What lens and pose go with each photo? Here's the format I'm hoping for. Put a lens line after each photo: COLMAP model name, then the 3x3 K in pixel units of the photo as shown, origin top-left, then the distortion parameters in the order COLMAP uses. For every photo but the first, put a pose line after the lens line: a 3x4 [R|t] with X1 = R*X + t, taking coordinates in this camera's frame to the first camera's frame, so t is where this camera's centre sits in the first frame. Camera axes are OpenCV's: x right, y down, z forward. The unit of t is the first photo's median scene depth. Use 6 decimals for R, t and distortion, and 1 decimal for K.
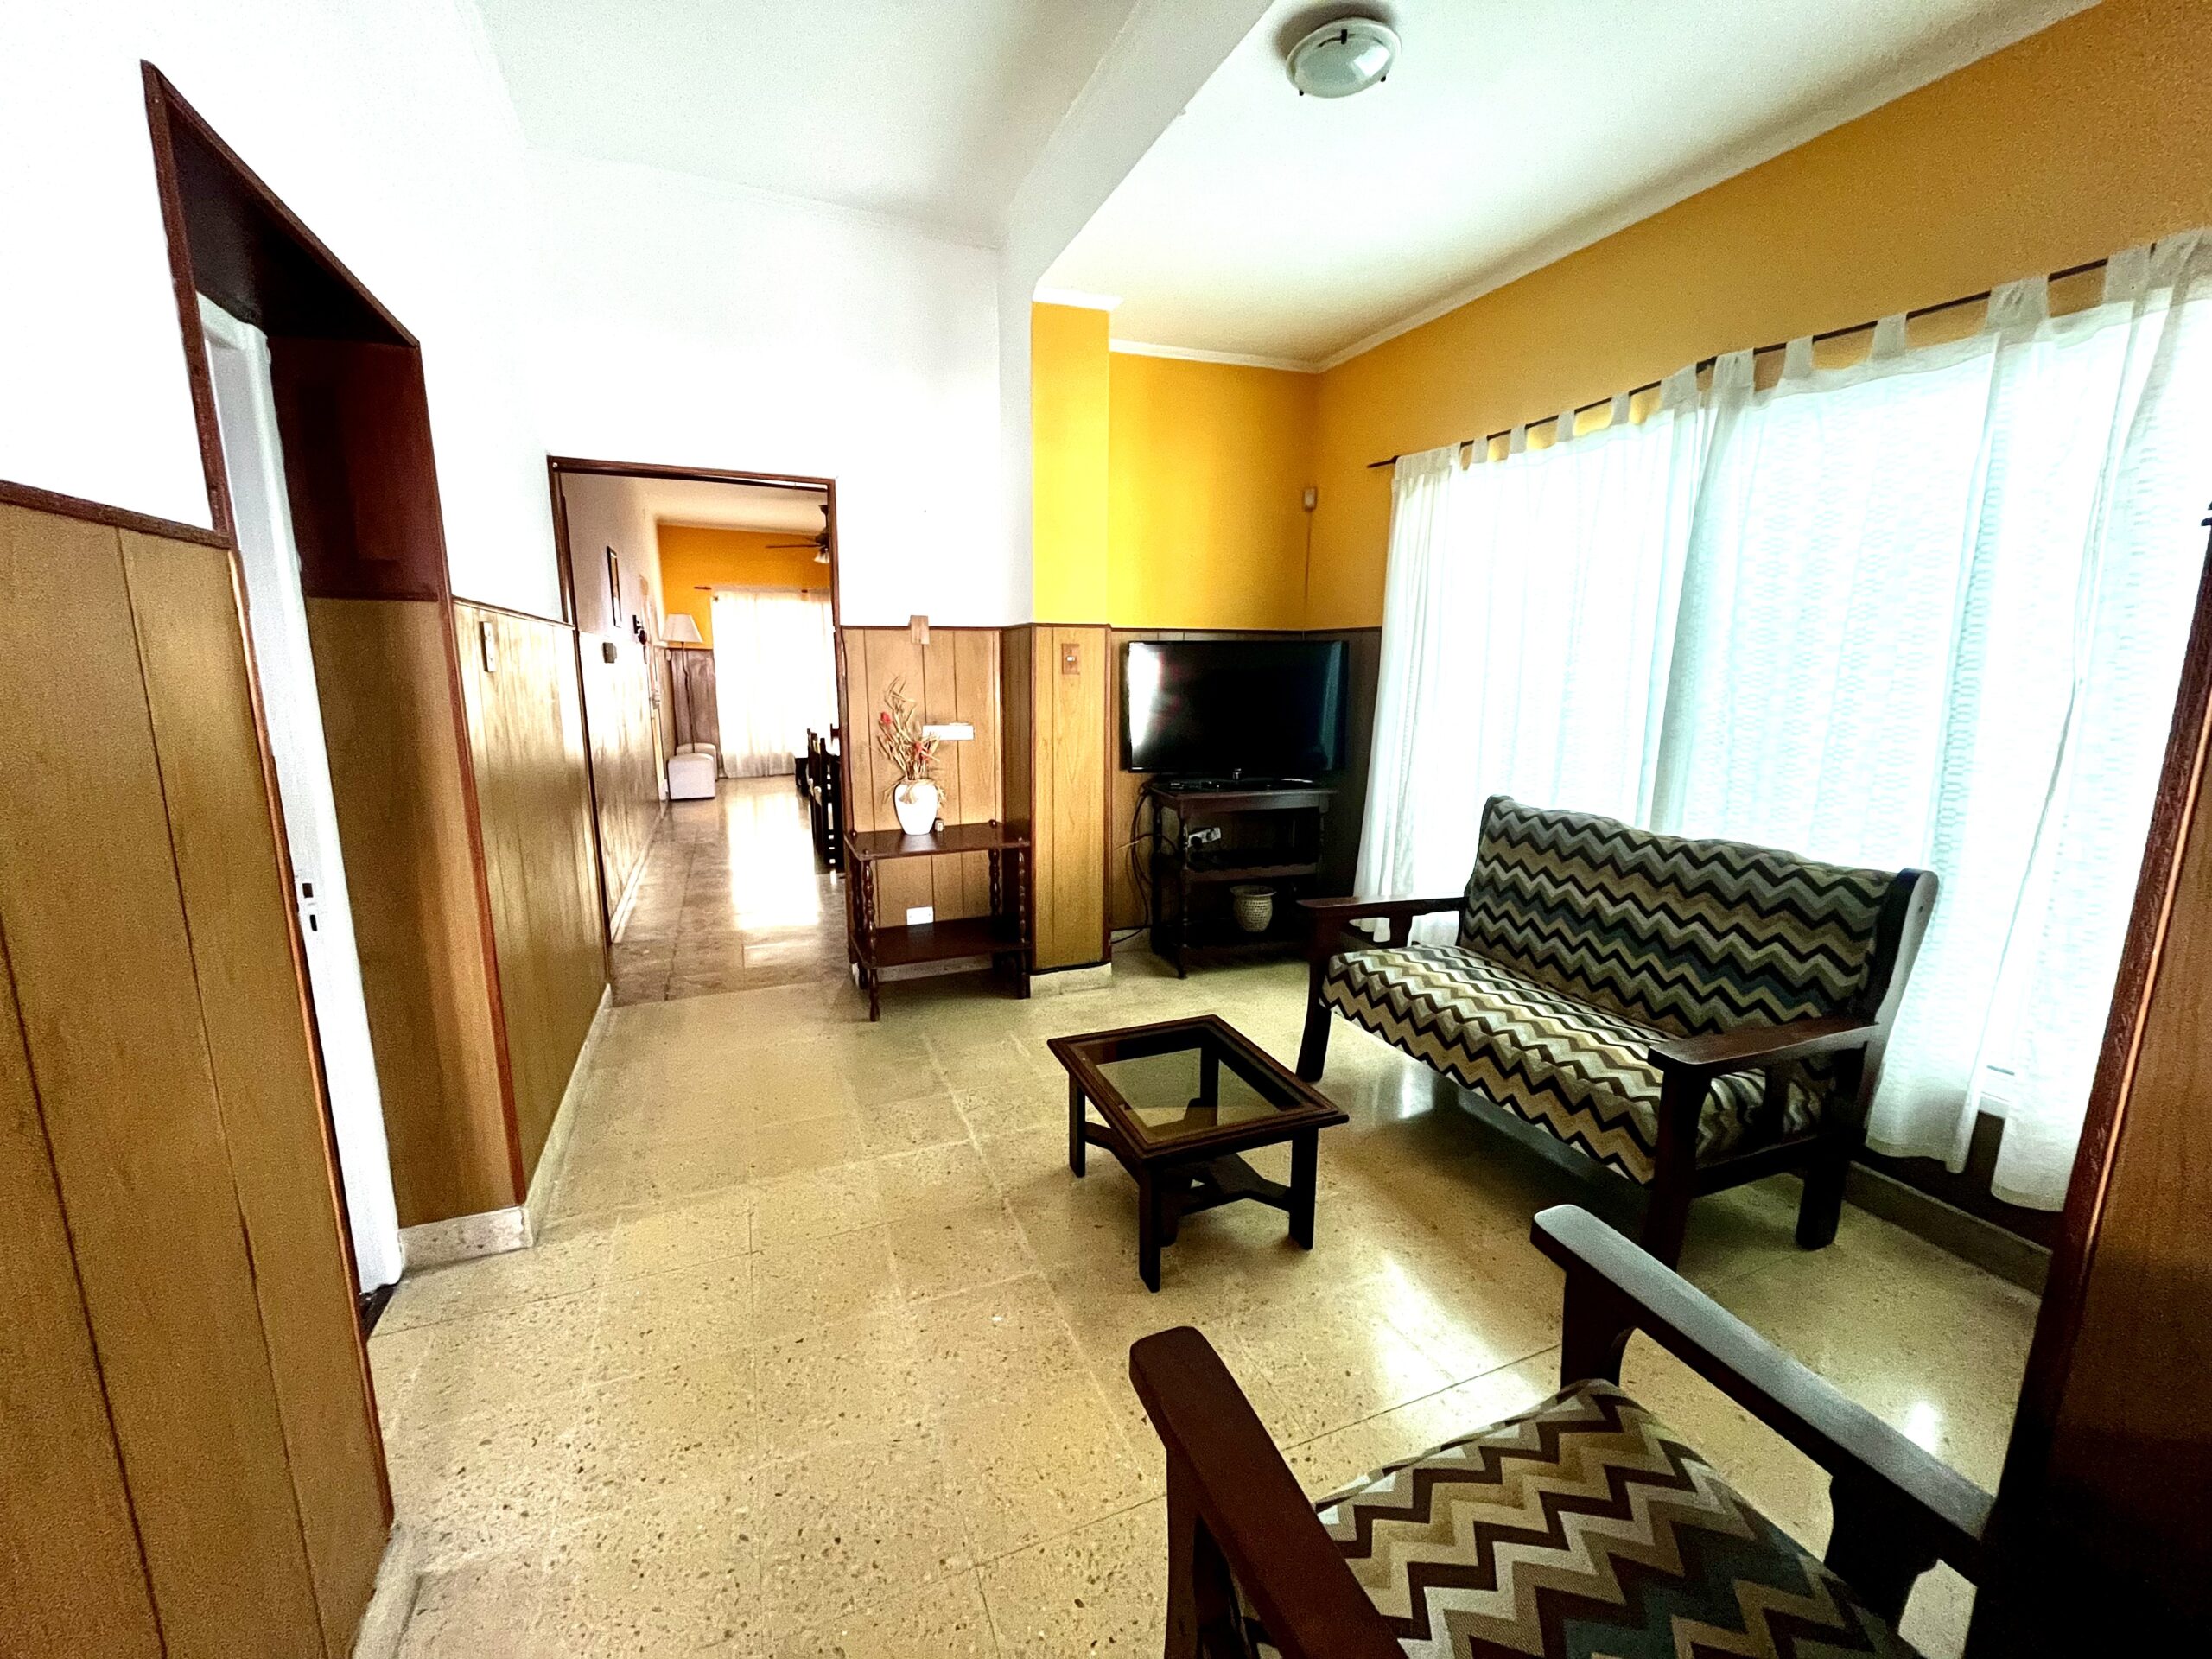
lens RADIAL K [[891.5, 0, 1098.8], [0, 891.5, 826.9], [0, 0, 1]] dist [-0.002563, -0.000505]
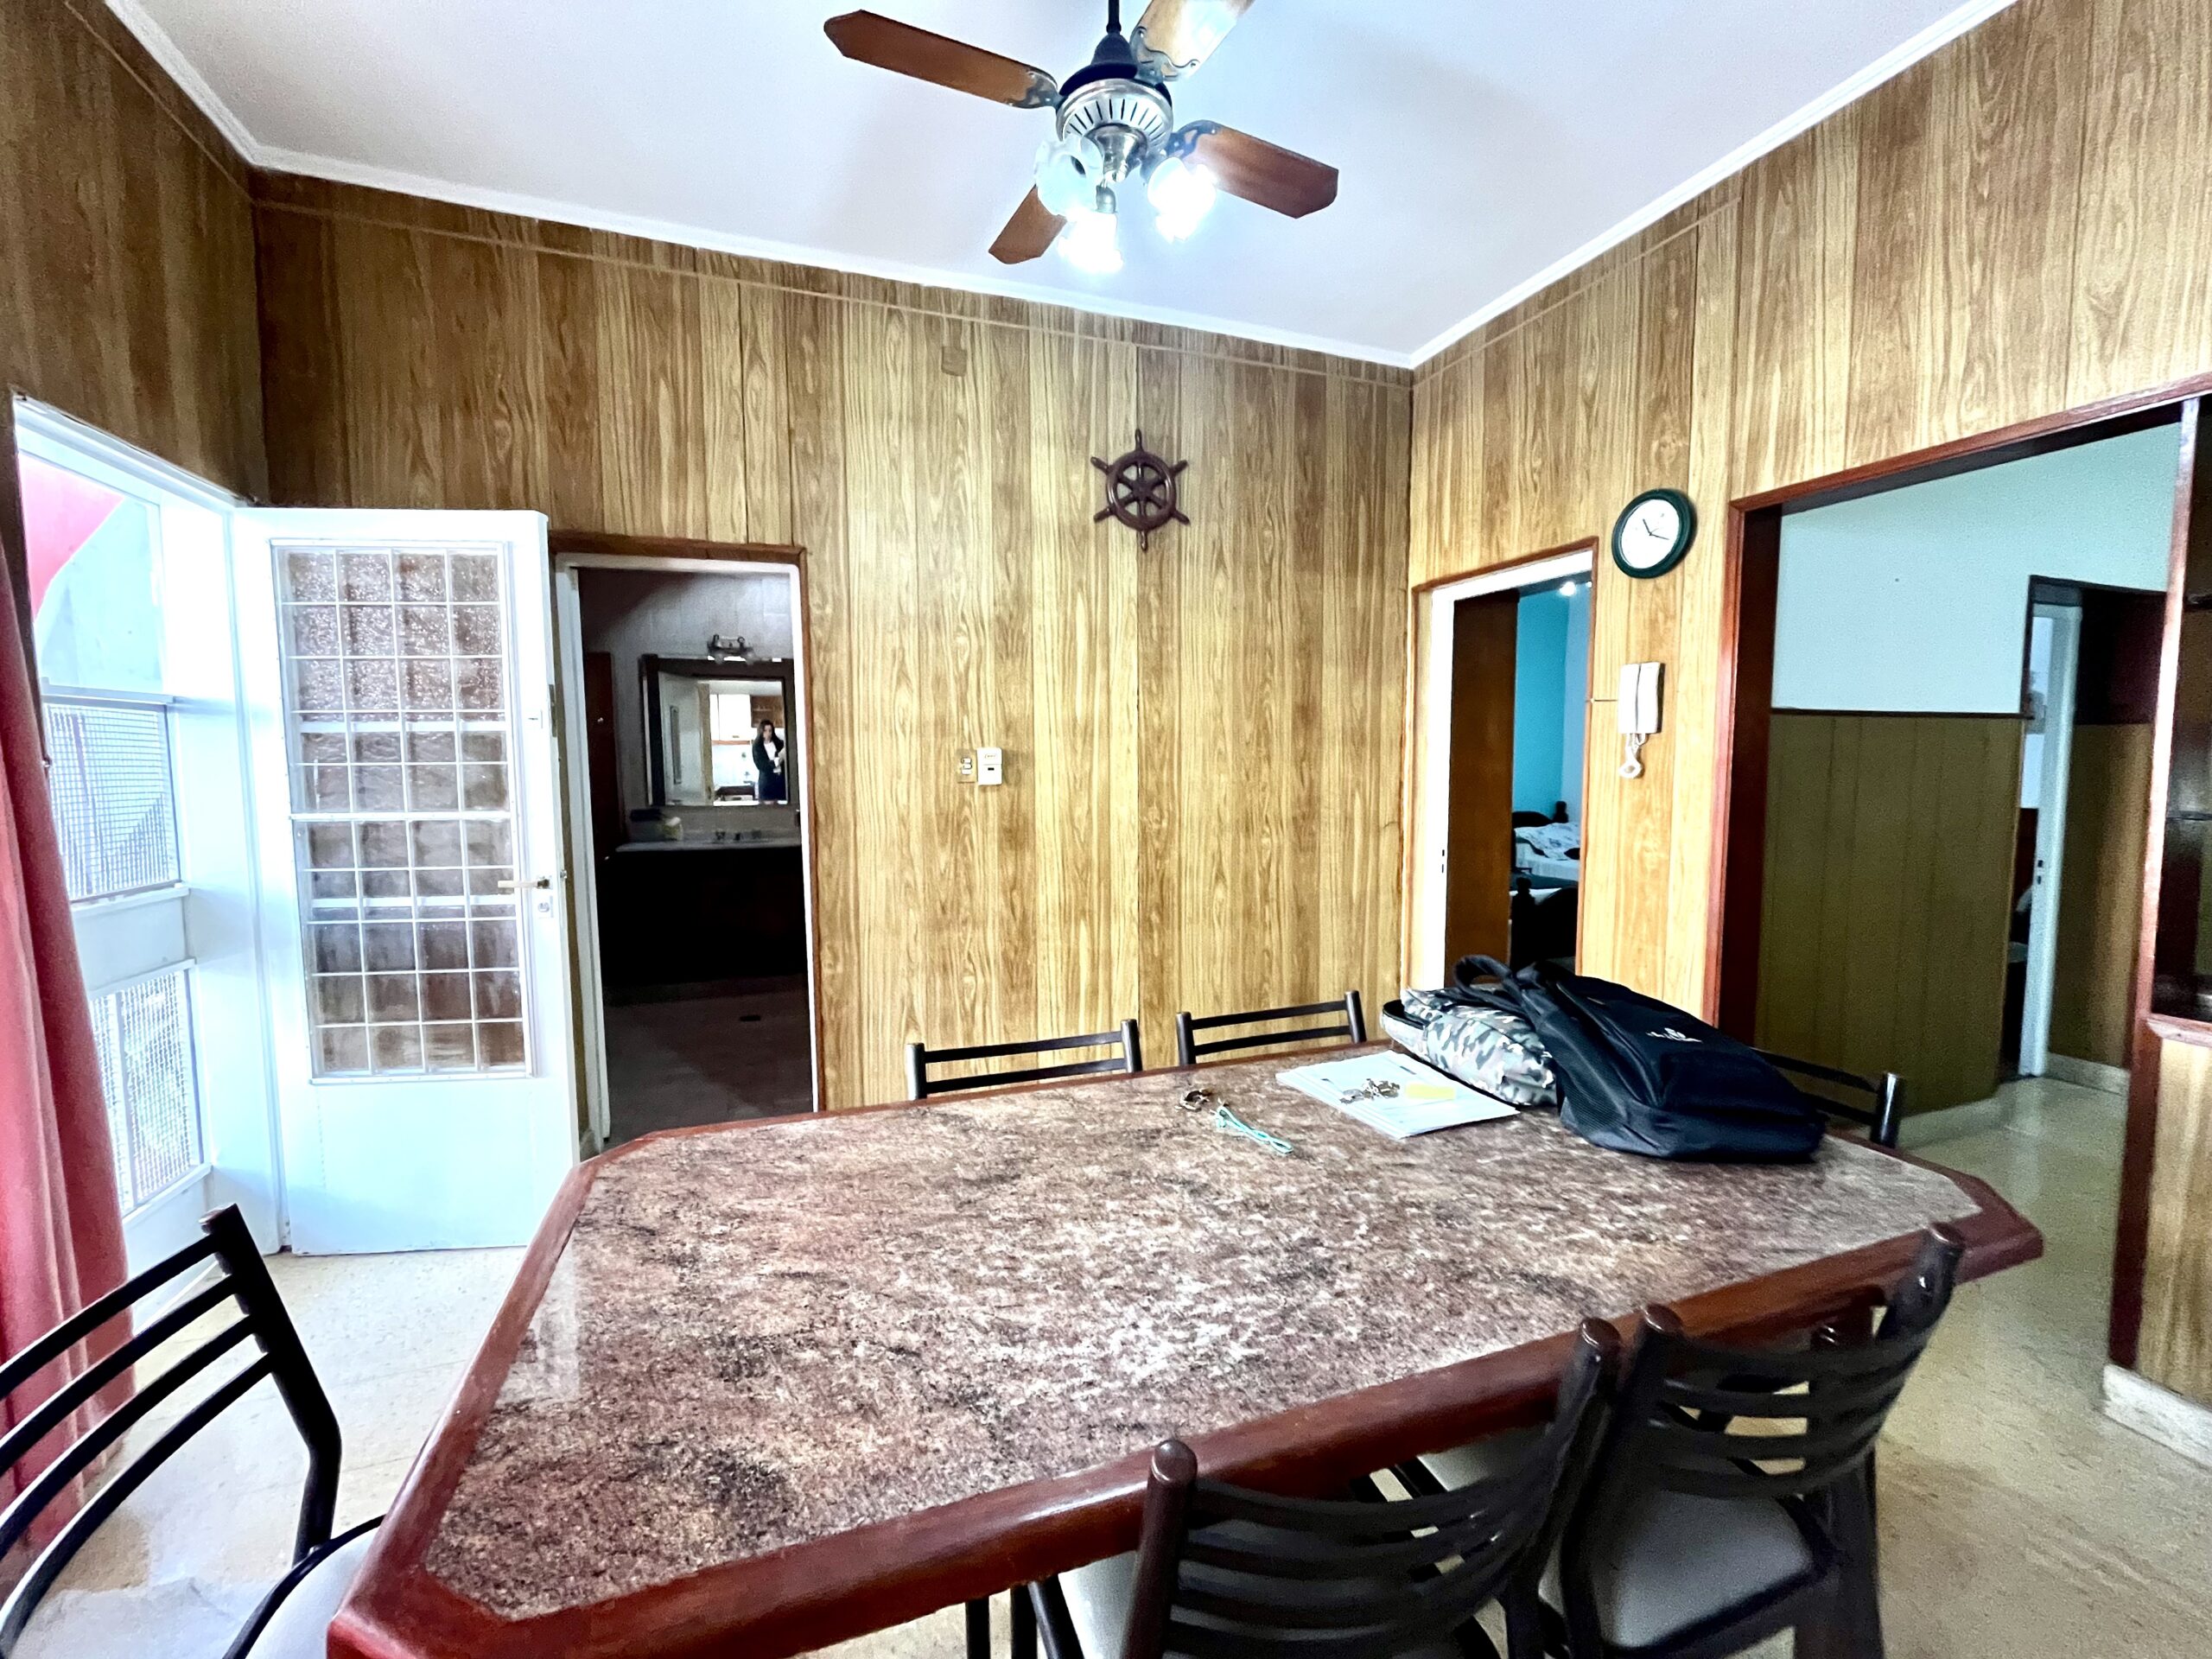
lens RADIAL K [[891.5, 0, 1098.8], [0, 891.5, 826.9], [0, 0, 1]] dist [-0.002563, -0.000505]
pose [[-0.038917, 0.068213, -0.996911, 0.621818], [-0.180610, 0.980755, 0.074158, 0.114323], [0.982785, 0.182938, -0.025848, -0.554891]]
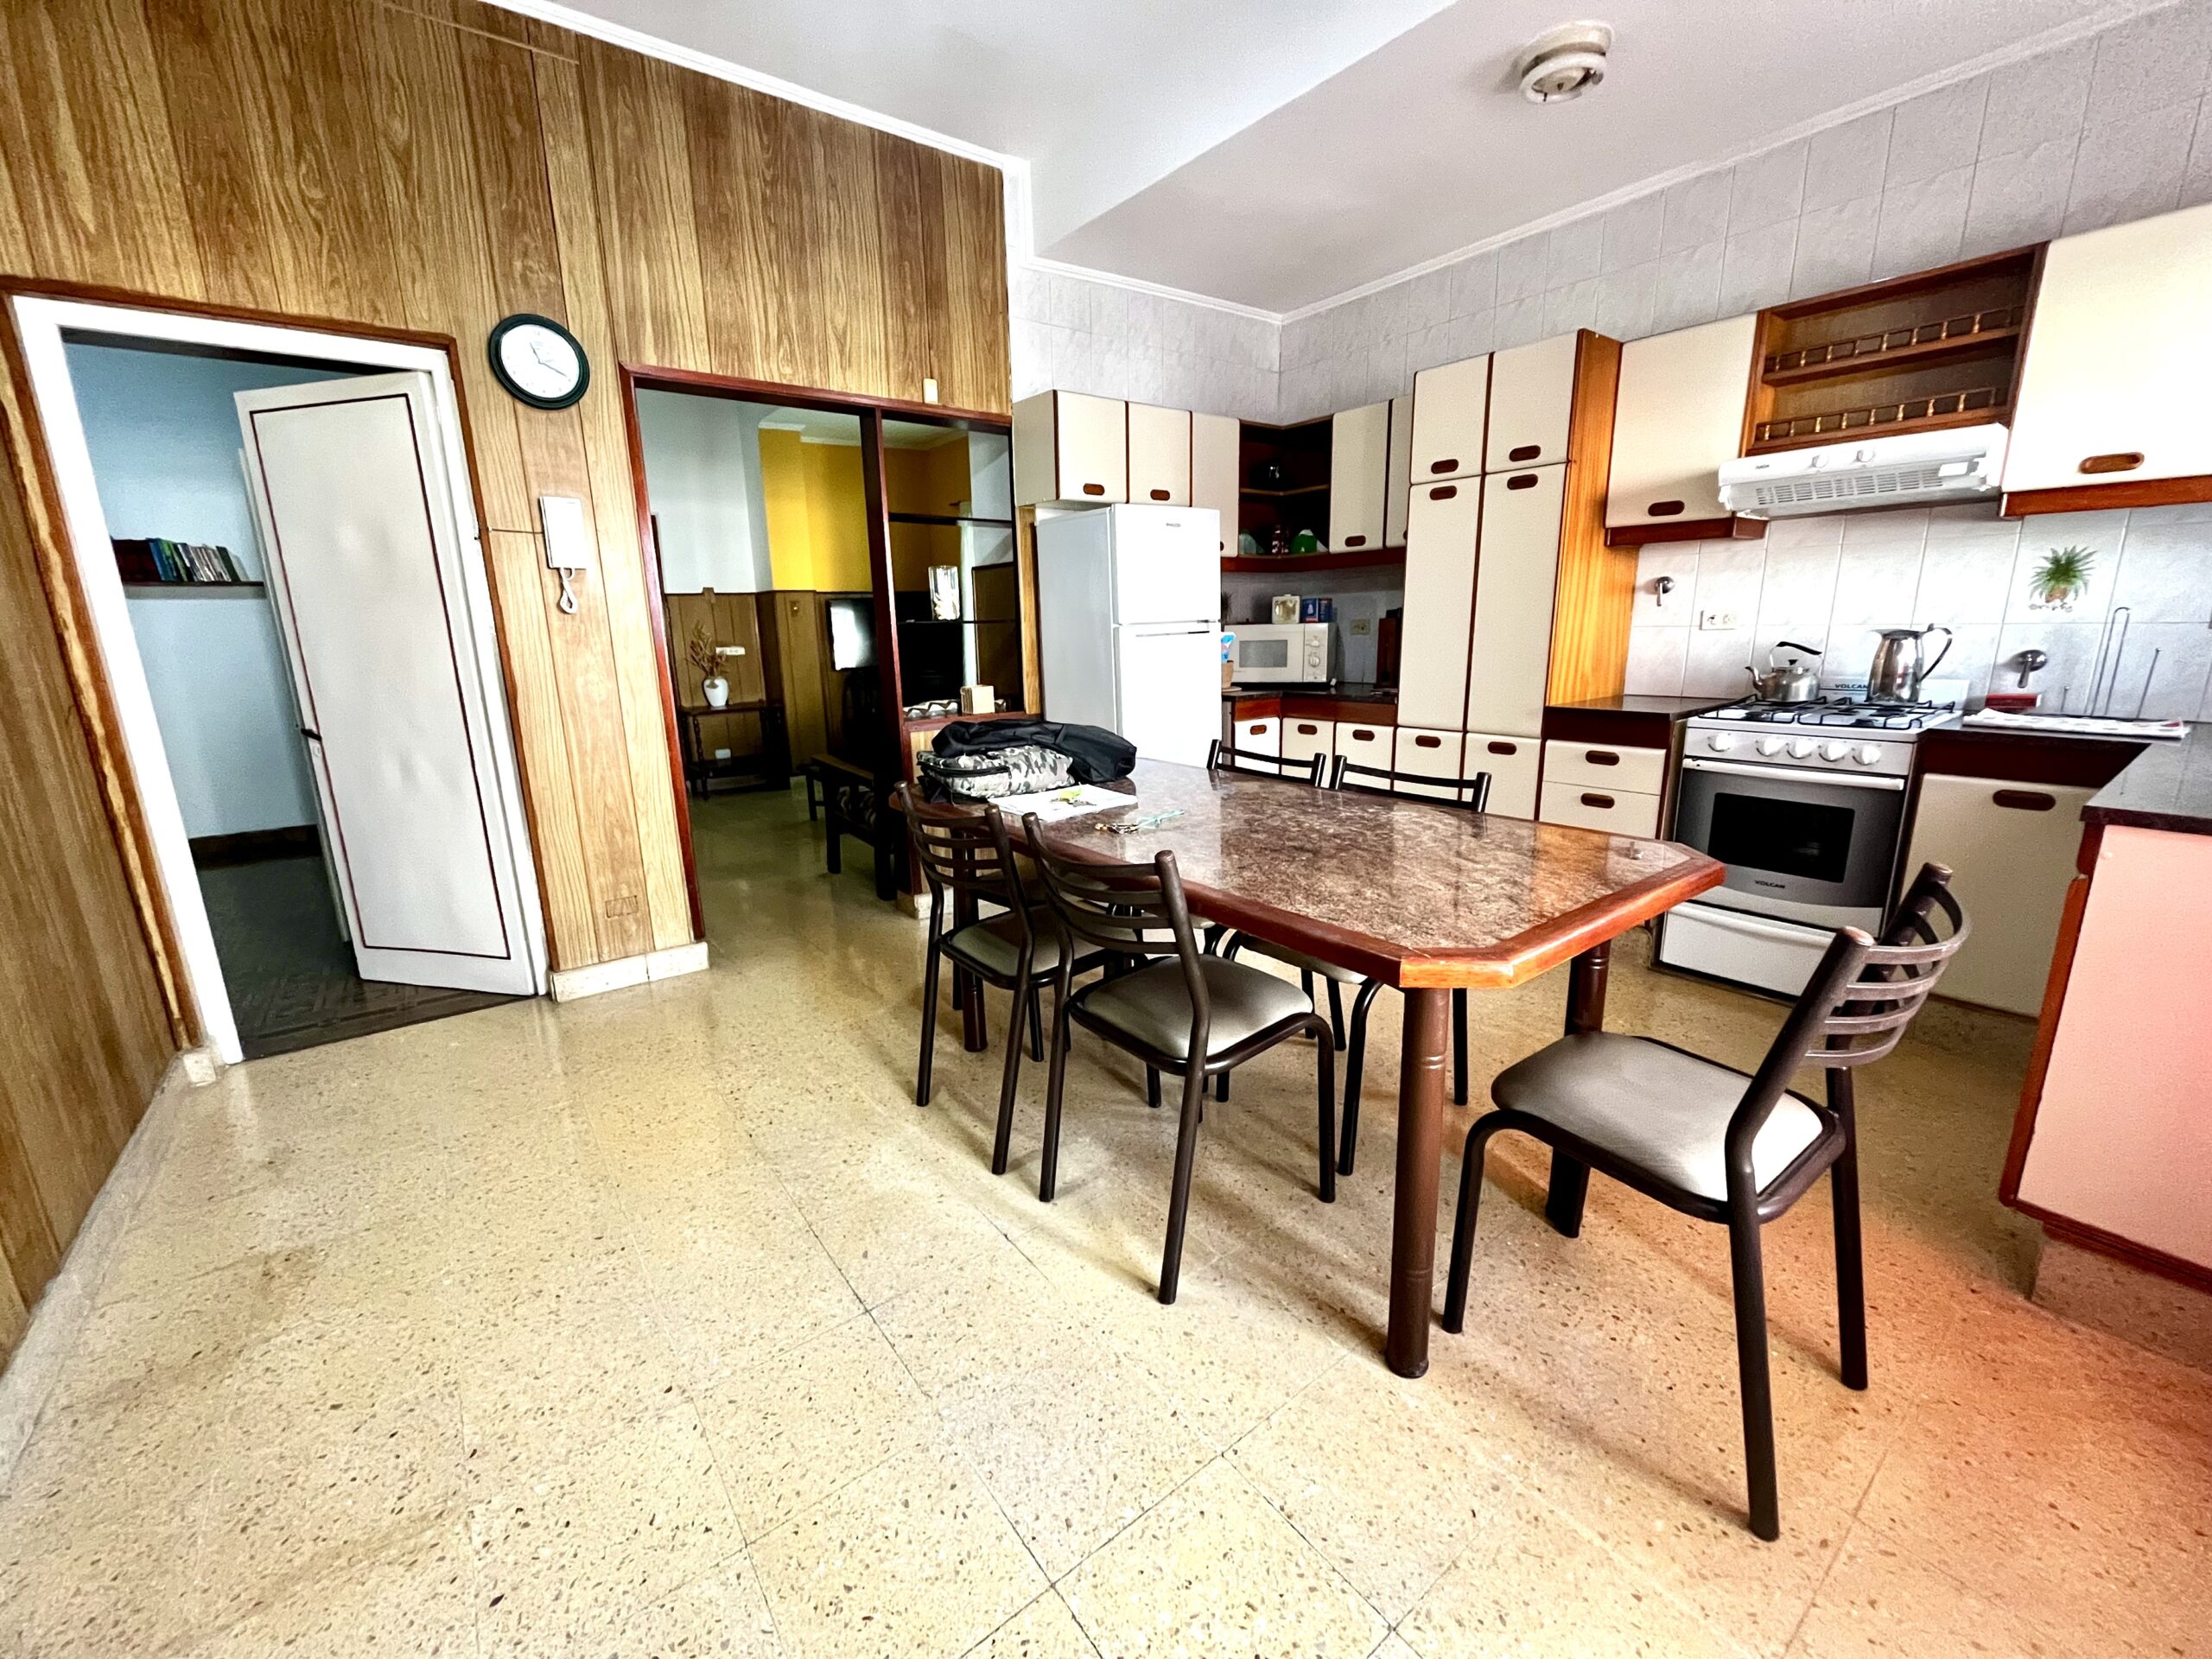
lens RADIAL K [[891.5, 0, 1098.8], [0, 891.5, 826.9], [0, 0, 1]] dist [-0.002563, -0.000505]
pose [[0.964749, -0.086301, 0.248620, 0.078014], [0.076720, 0.995897, 0.047993, 0.231948], [-0.251742, -0.027227, 0.967411, -1.010558]]
